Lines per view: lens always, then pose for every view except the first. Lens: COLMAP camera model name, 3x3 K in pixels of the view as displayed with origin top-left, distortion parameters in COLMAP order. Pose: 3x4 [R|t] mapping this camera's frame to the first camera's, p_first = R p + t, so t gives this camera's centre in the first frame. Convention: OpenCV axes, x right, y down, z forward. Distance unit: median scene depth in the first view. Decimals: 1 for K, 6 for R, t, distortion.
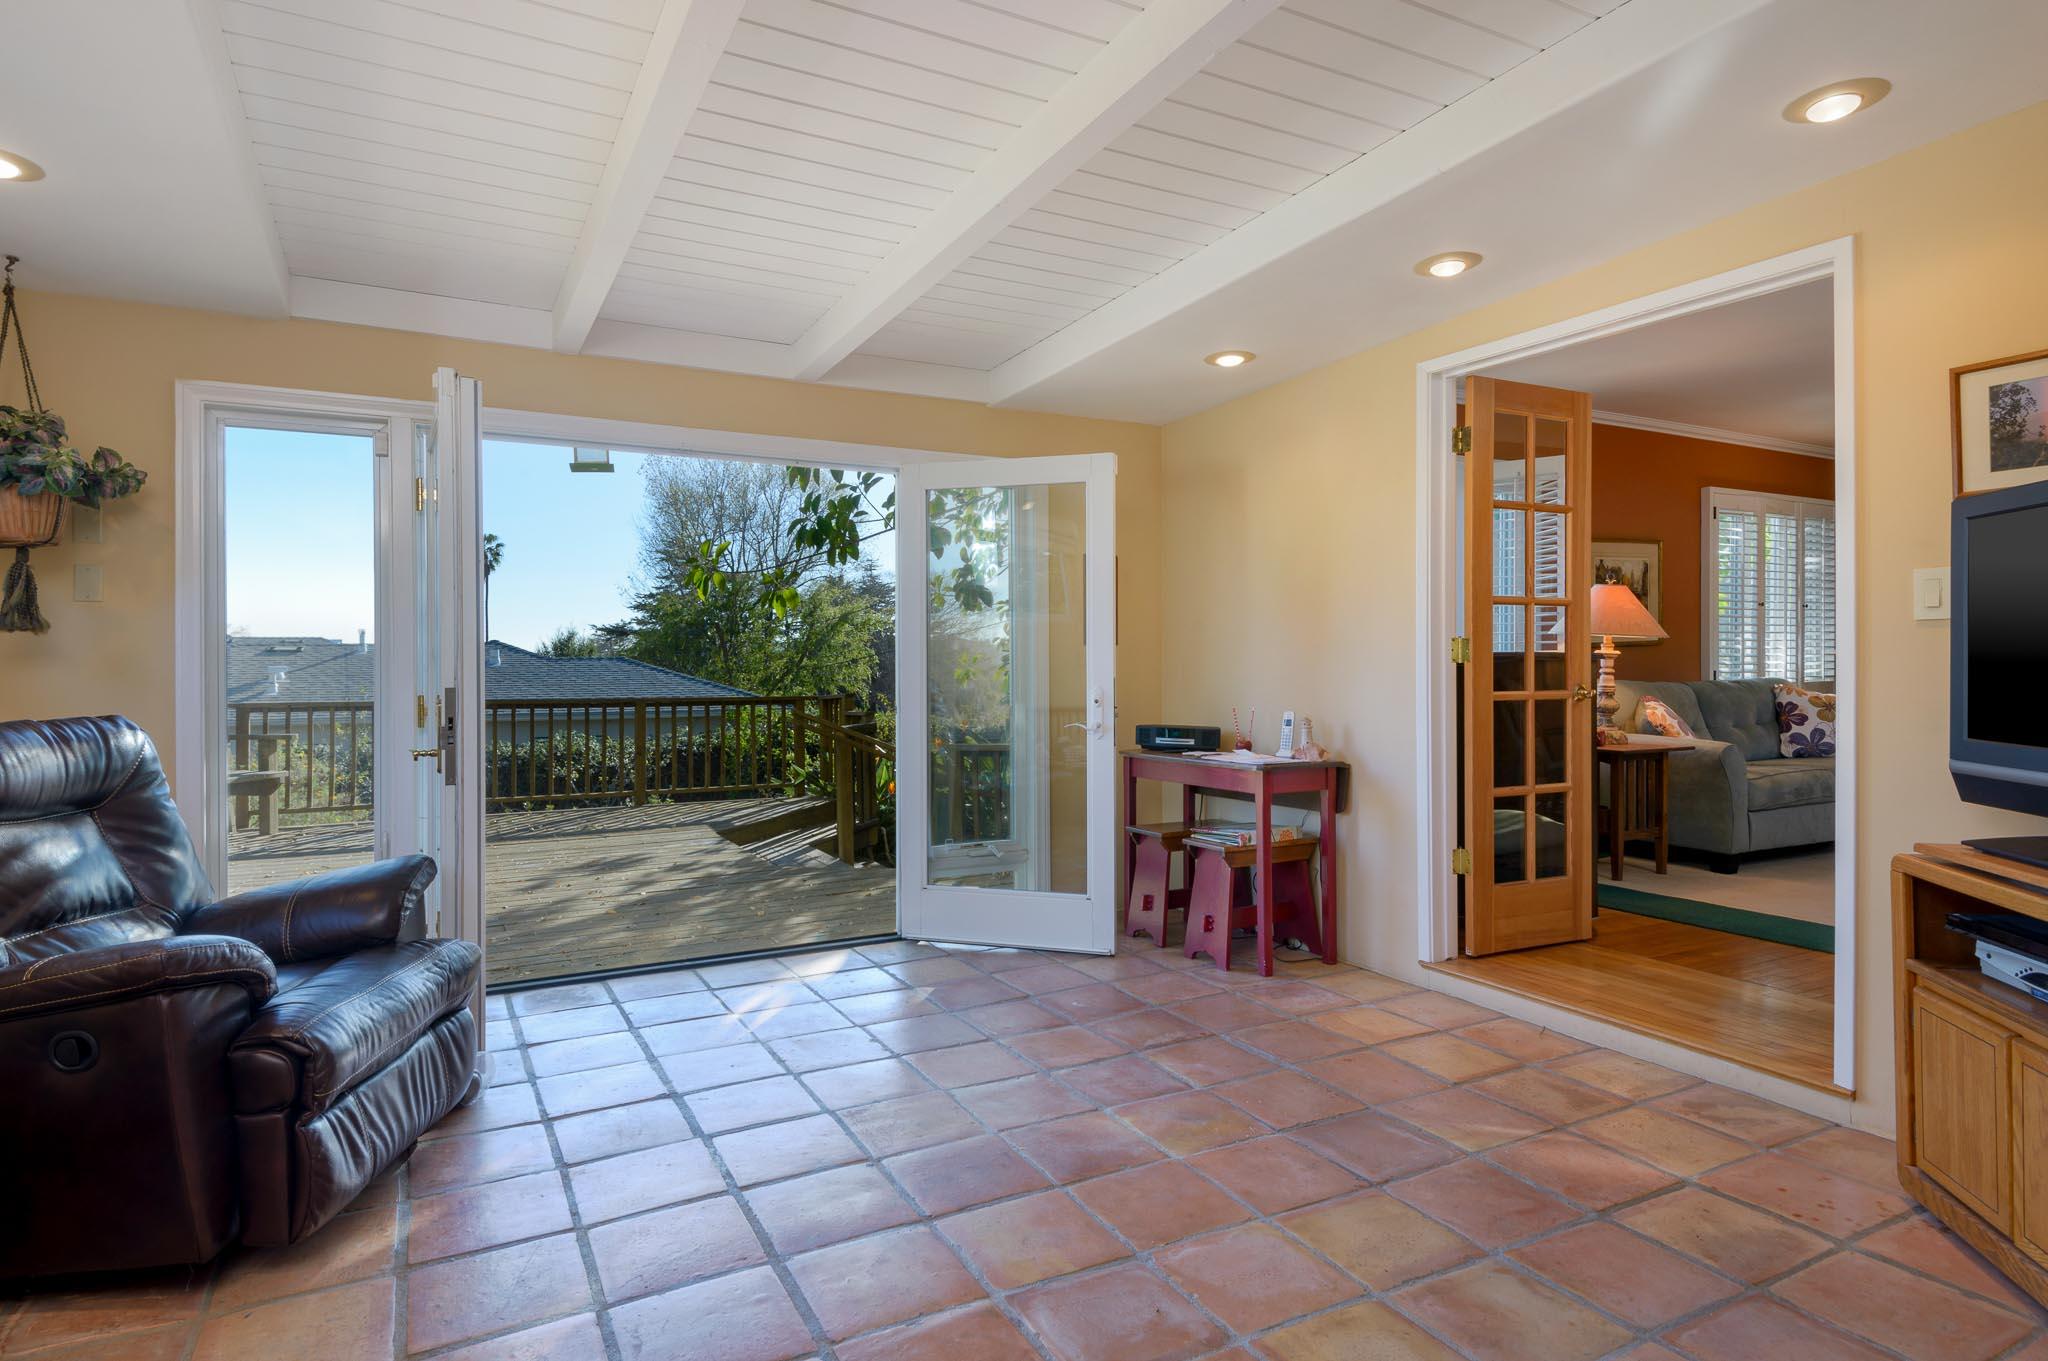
lens RADIAL K [[1099.8, 0, 1018.8], [0, 1099.8, 675.4], [0, 0, 1]] dist [0.005256, 0.000670]
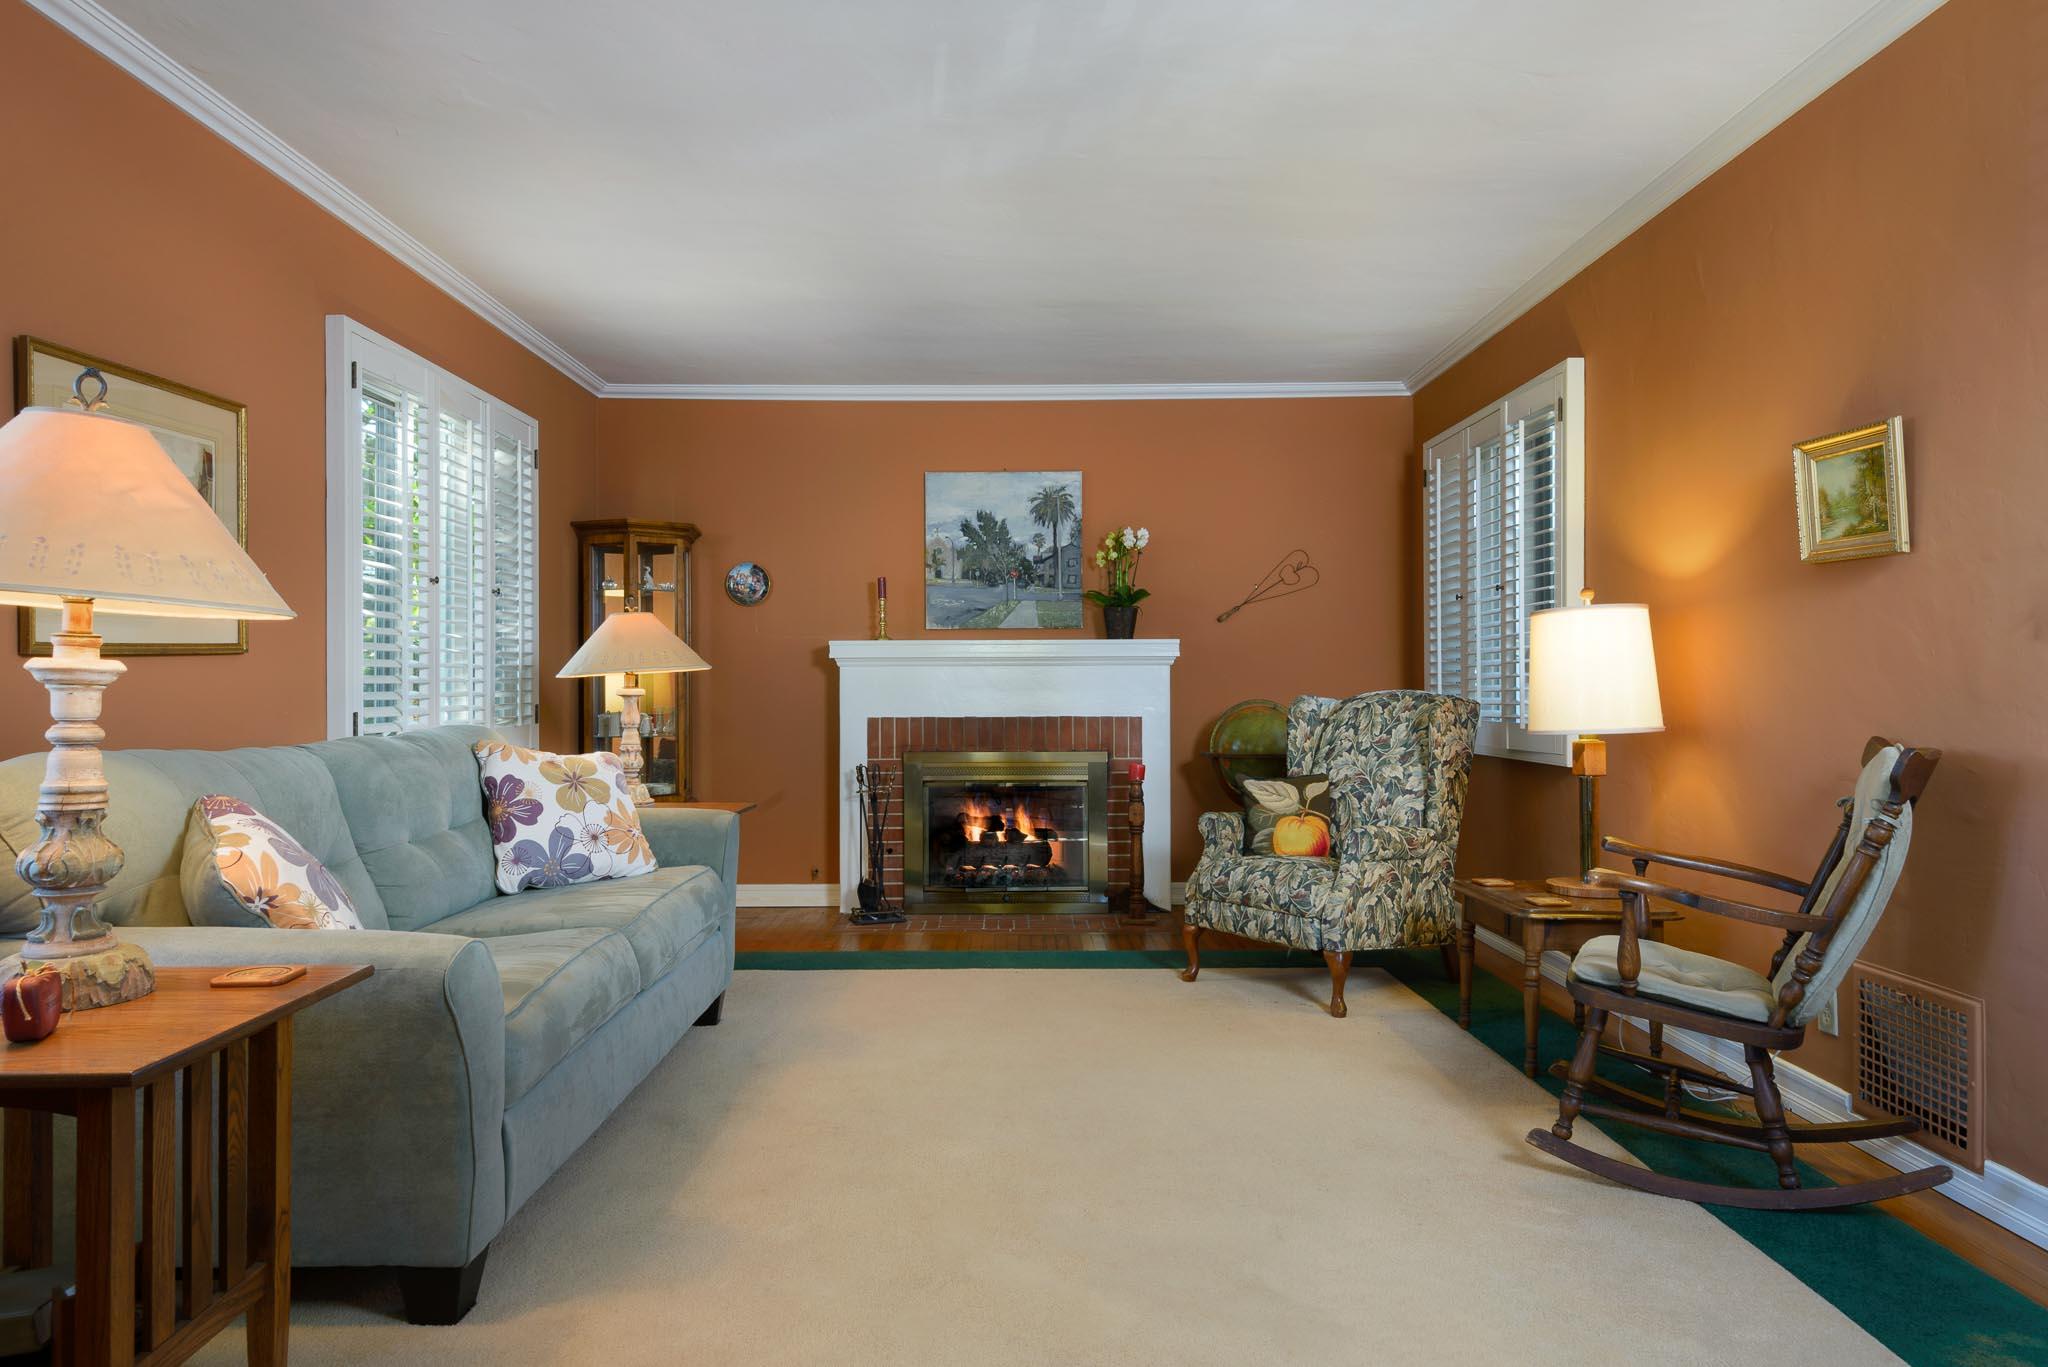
lens RADIAL K [[1317.8, 0, 1018.5], [0, 1317.8, 682.8], [0, 0, 1]] dist [-0.000710, 0.000822]
pose [[0.471923, 0.007136, 0.881611, 0.299748], [0.001188, 0.999961, -0.008729, -0.011148], [-0.881639, 0.005167, 0.471896, 0.538028]]
